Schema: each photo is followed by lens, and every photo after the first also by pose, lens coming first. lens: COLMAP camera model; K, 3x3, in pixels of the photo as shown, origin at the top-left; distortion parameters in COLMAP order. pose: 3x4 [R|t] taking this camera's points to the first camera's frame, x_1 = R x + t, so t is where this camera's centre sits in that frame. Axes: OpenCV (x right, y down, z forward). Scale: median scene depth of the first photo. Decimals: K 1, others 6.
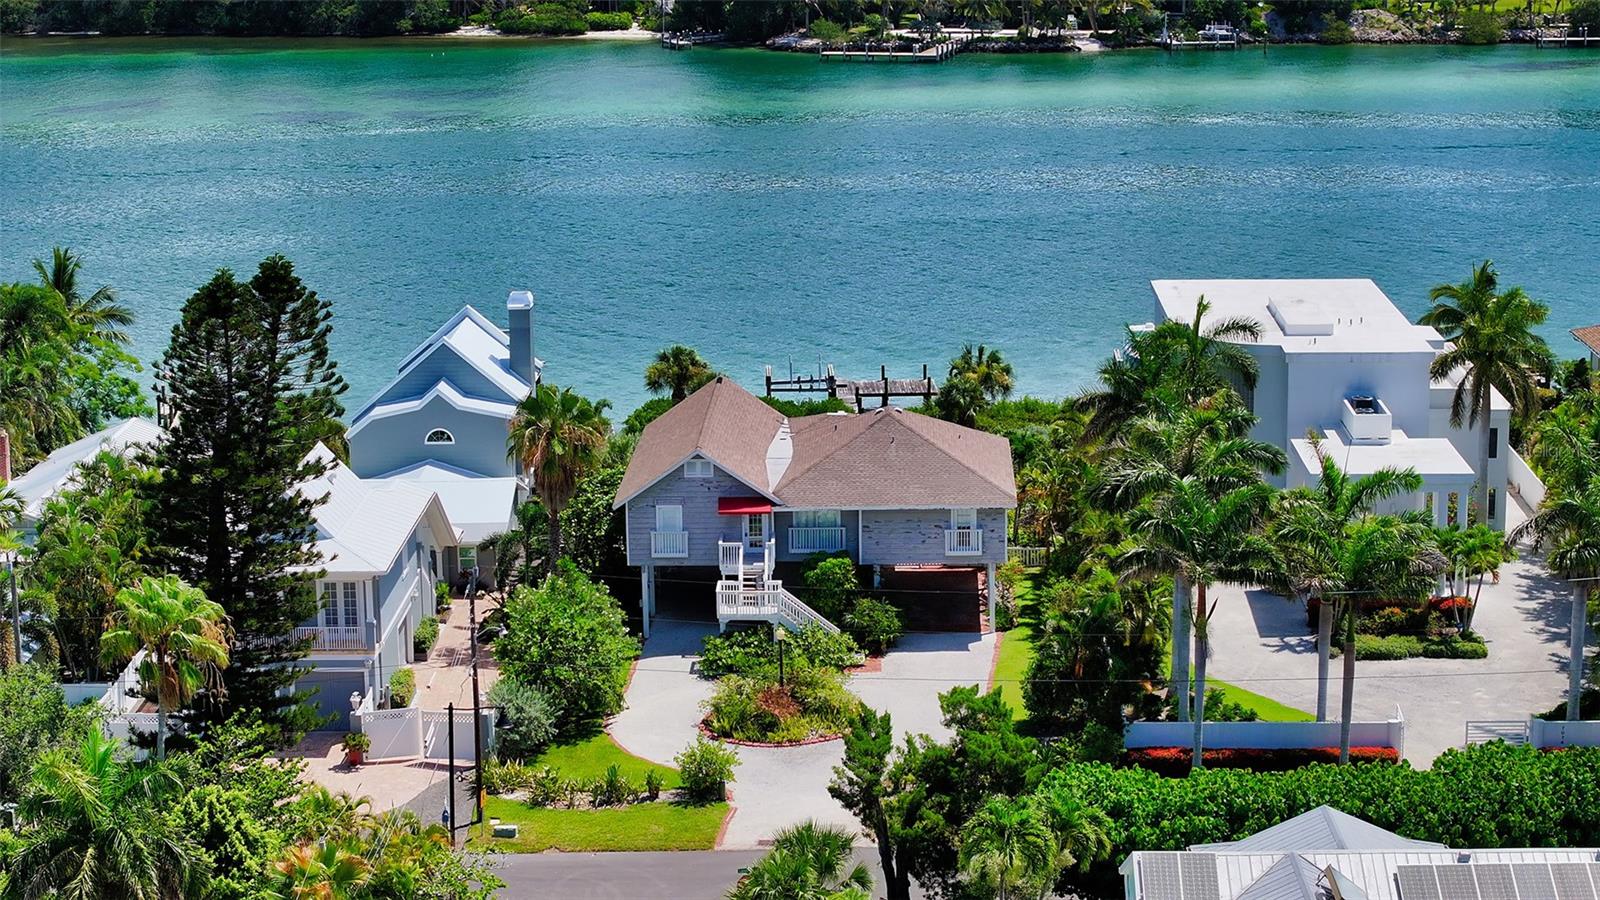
lens RADIAL K [[3217.5, 0, 800.0], [0, 3217.5, 450.0], [0, 0, 1]] dist [-0.186038, 0.770670]
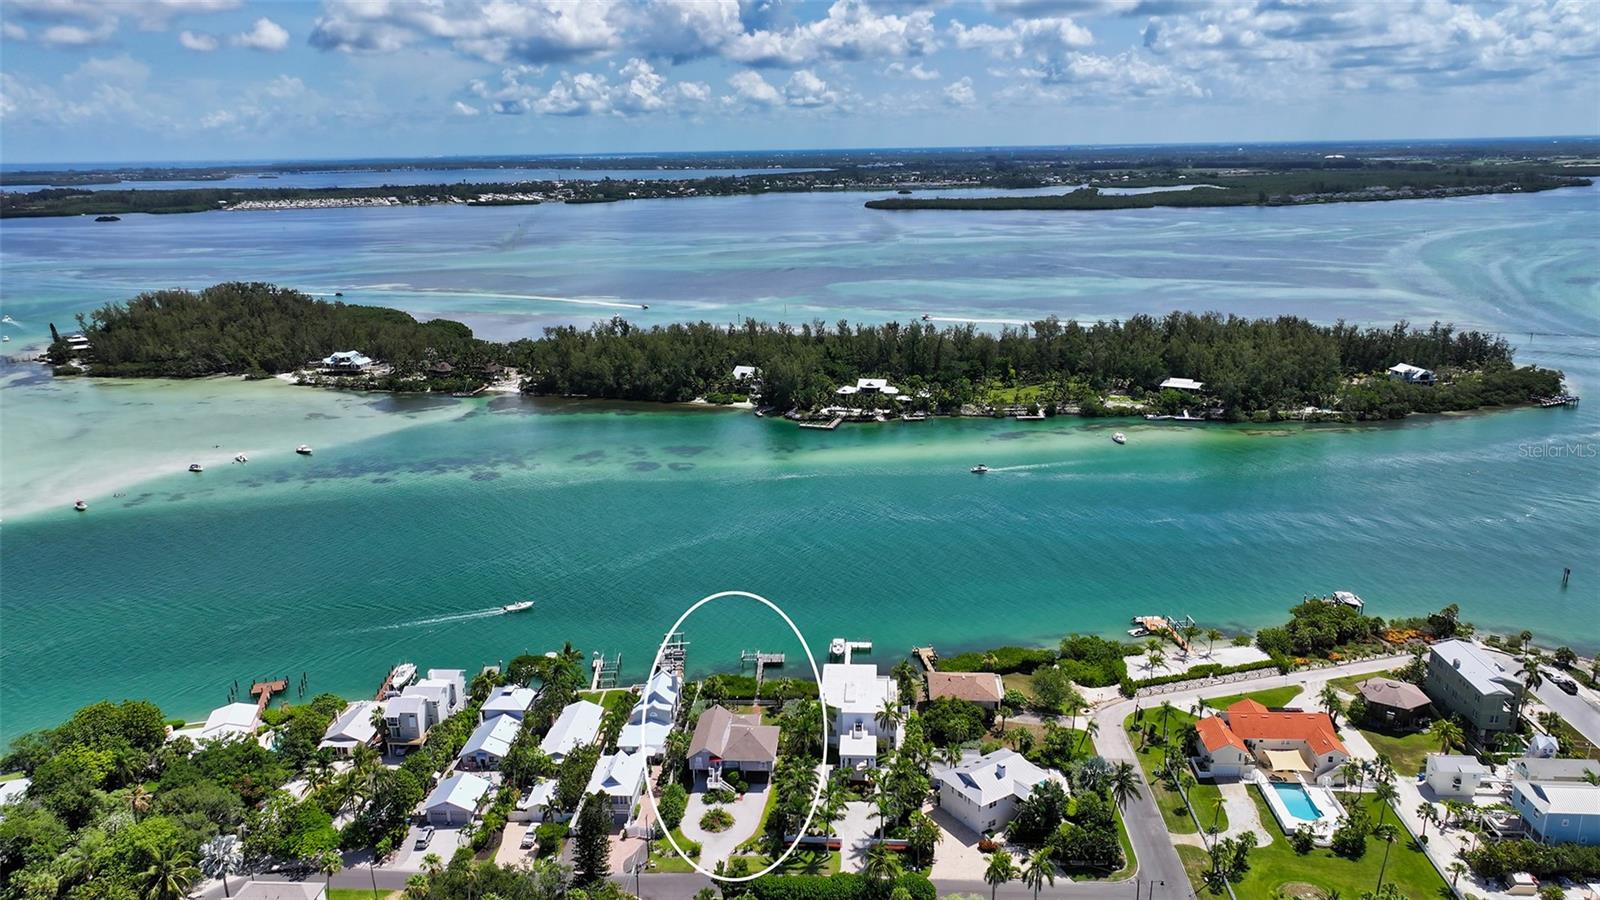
lens RADIAL K [[1123.4, 0, 800.0], [0, 1123.4, 450.0], [0, 0, 1]] dist [0.006536, 0.008962]
pose [[0.999274, 0.007180, -0.037422, 0.159274], [-0.005010, 0.998319, 0.057740, -0.510108], [0.037774, -0.057511, 0.997630, -0.554434]]
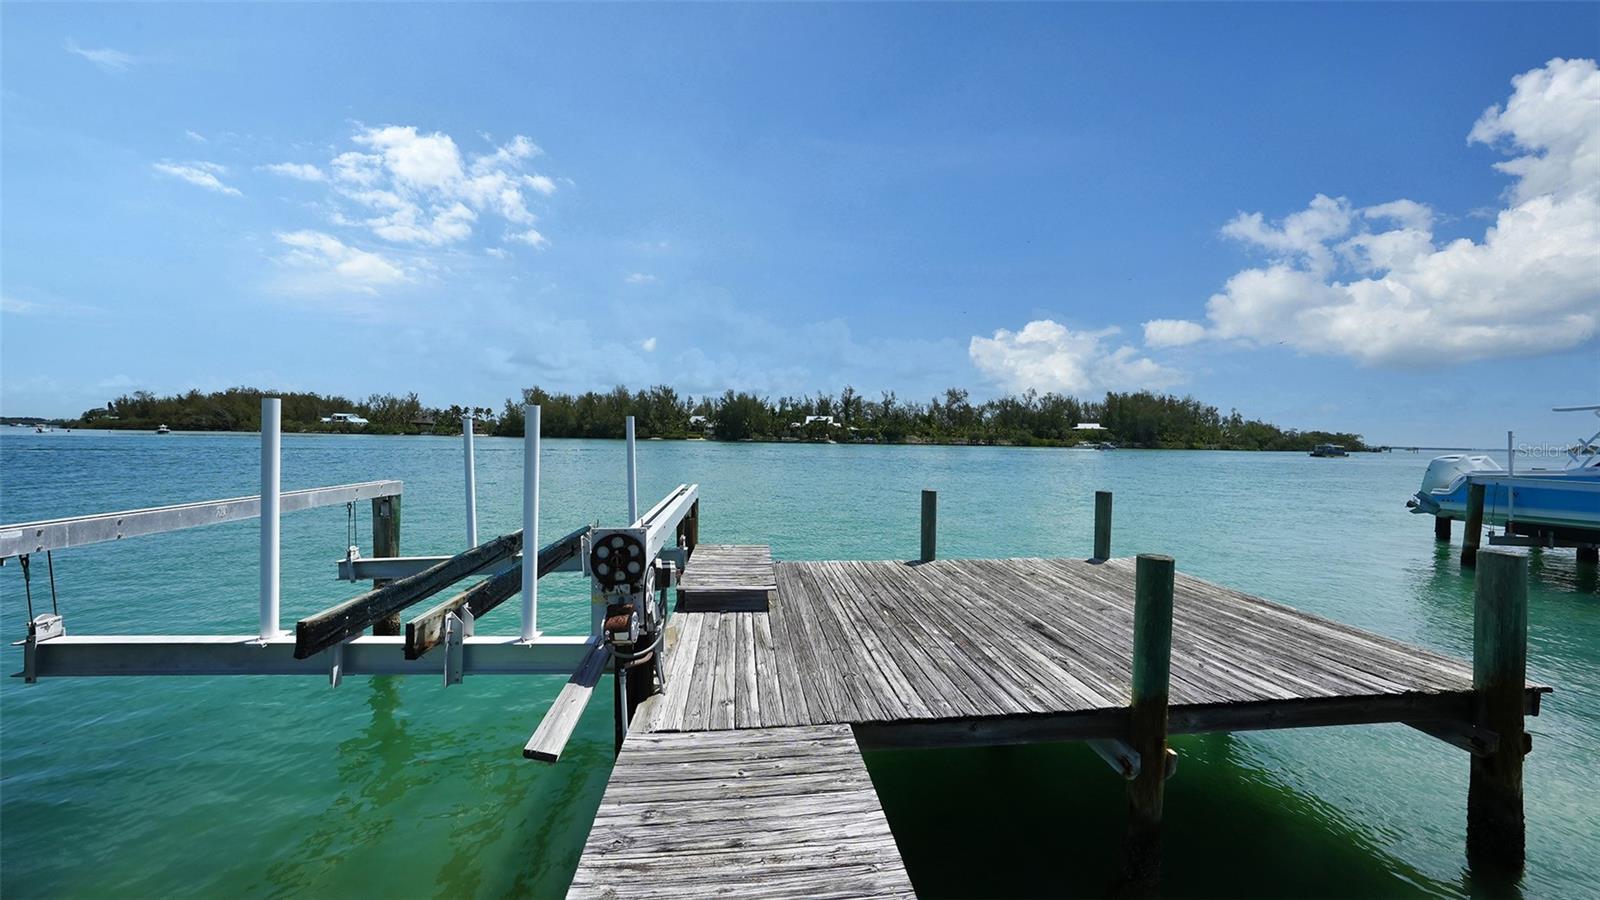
lens RADIAL K [[552.4, 0, 800.0], [0, 552.4, 450.0], [0, 0, 1]] dist [-0.028096, 0.006841]
pose [[0.996040, 0.027908, 0.084407, 0.019378], [-0.011943, 0.982846, -0.184039, -0.029730], [-0.088095, 0.182302, 0.979288, 1.364867]]
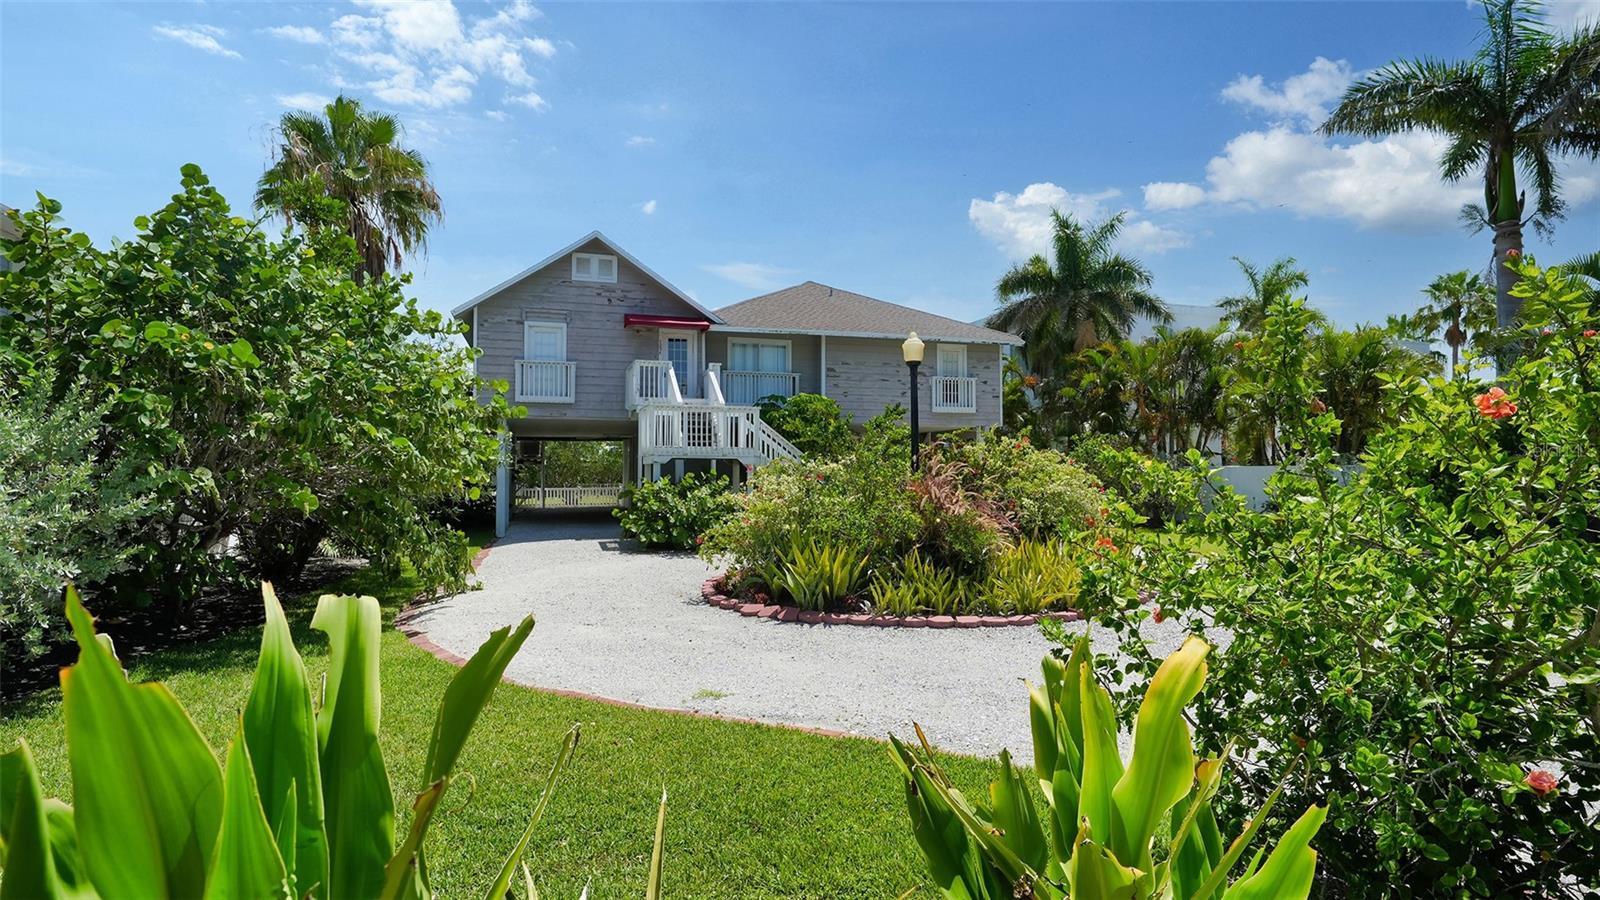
lens RADIAL K [[825.3, 0, 800.0], [0, 825.3, 450.0], [0, 0, 1]] dist [-0.000525, -0.000117]
pose [[0.942080, 0.022276, 0.334647, -0.047796], [0.057688, 0.972158, -0.227114, 0.083443], [-0.330389, 0.233264, 0.914566, 0.840794]]
